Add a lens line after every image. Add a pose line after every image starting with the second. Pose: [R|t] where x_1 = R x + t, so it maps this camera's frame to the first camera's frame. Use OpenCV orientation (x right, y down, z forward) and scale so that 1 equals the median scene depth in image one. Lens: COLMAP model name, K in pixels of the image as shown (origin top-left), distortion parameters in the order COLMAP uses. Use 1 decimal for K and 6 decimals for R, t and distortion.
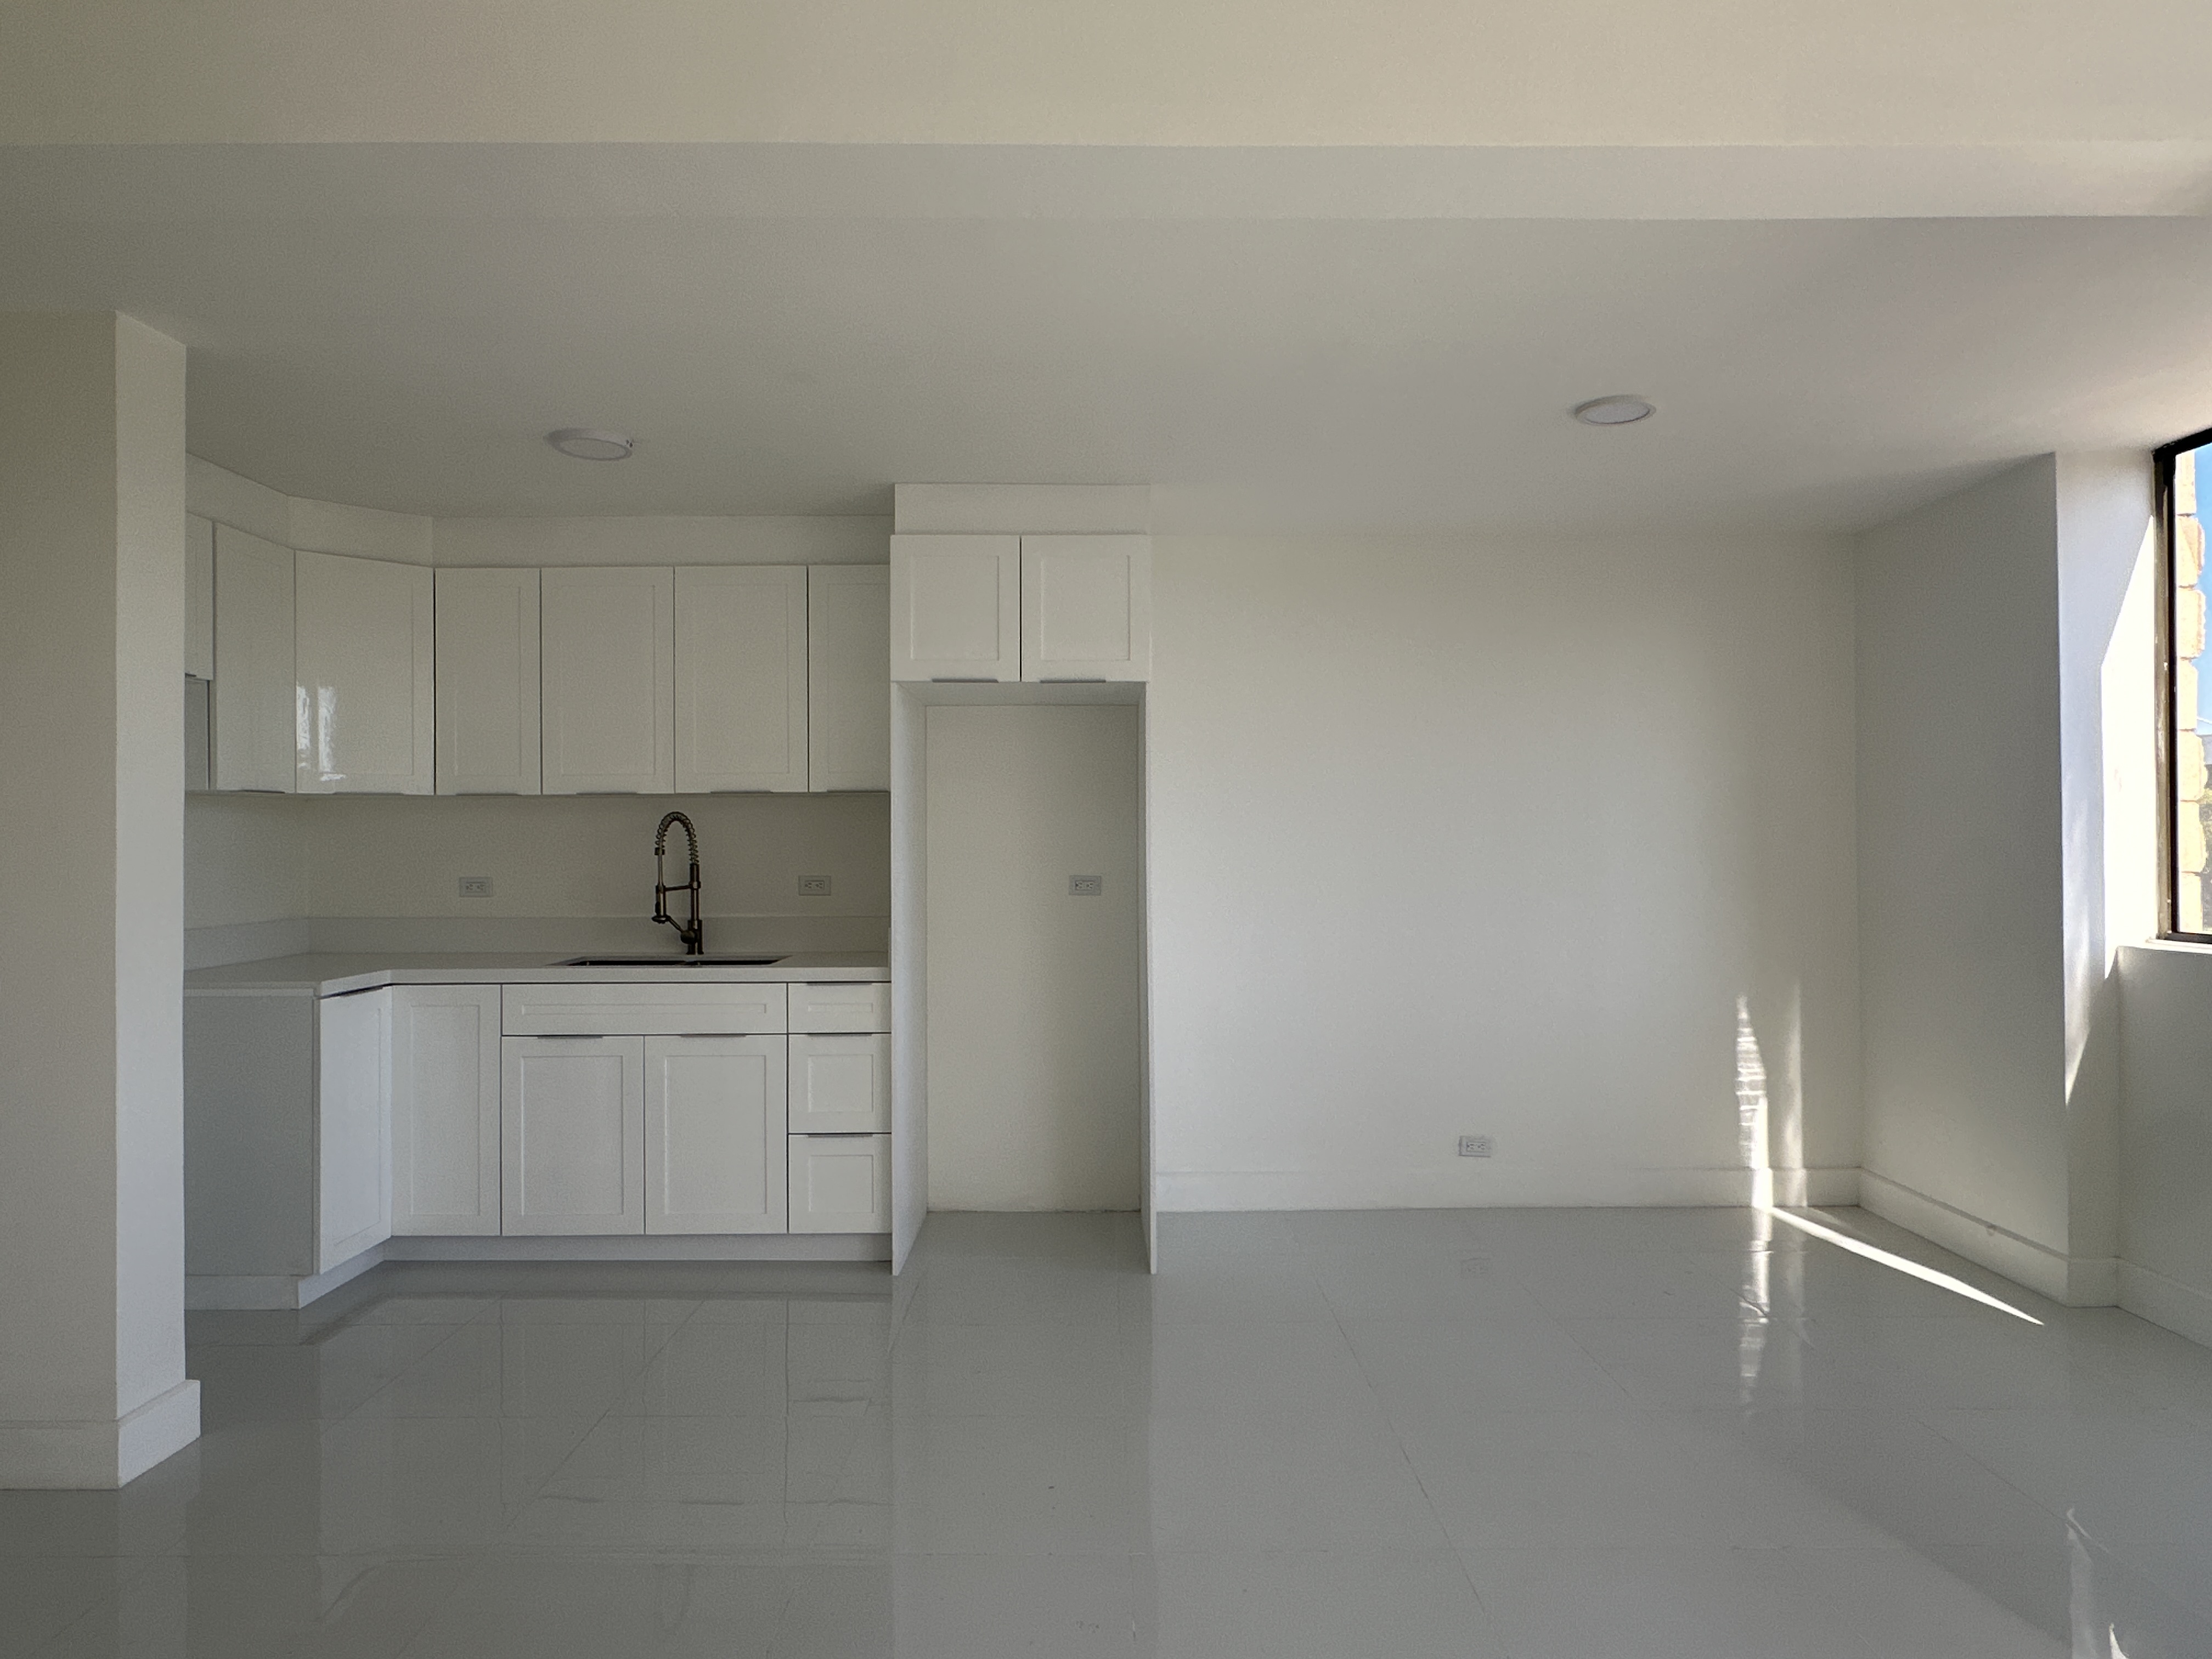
lens RADIAL K [[1334.6, 0, 1103.5], [0, 1334.6, 839.4], [0, 0, 1]] dist [-0.000569, -0.002440]
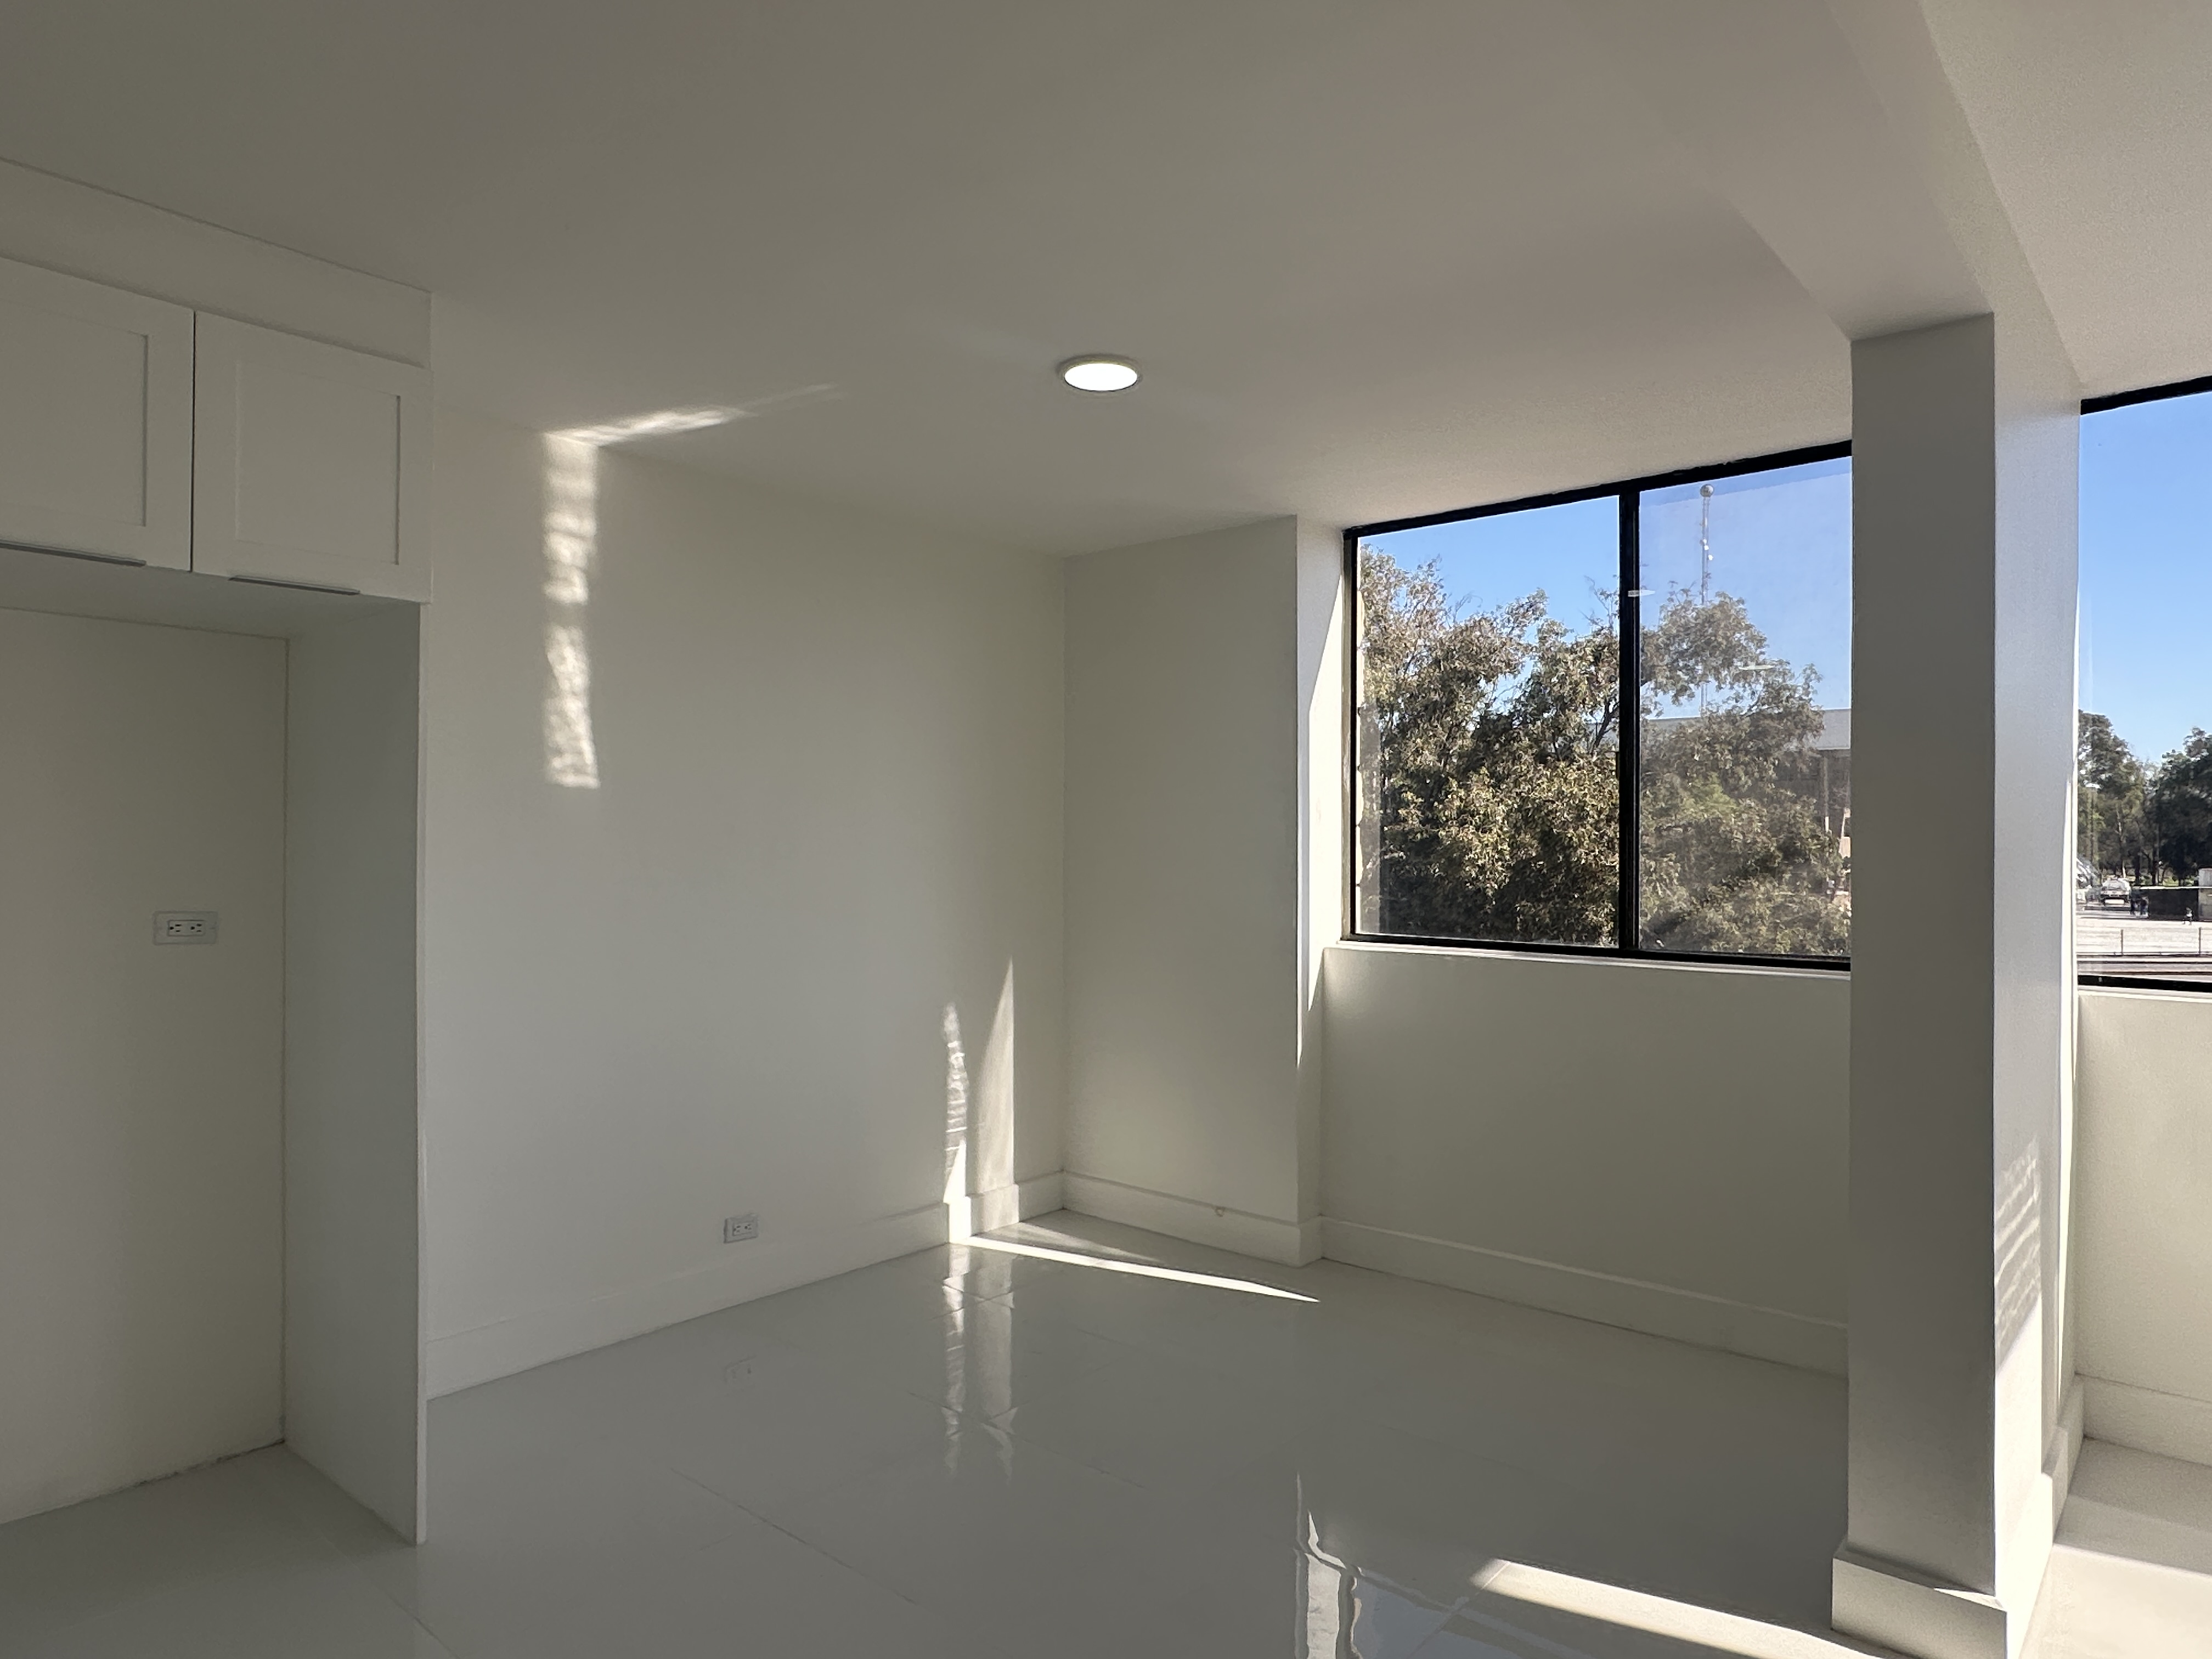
lens RADIAL K [[1334.6, 0, 1103.5], [0, 1334.6, 839.4], [0, 0, 1]] dist [-0.000569, -0.002440]
pose [[0.661085, 0.009948, 0.750245, -0.218345], [-0.007622, 0.999950, -0.006543, -0.005520], [-0.750272, -0.001393, 0.661128, 0.332866]]
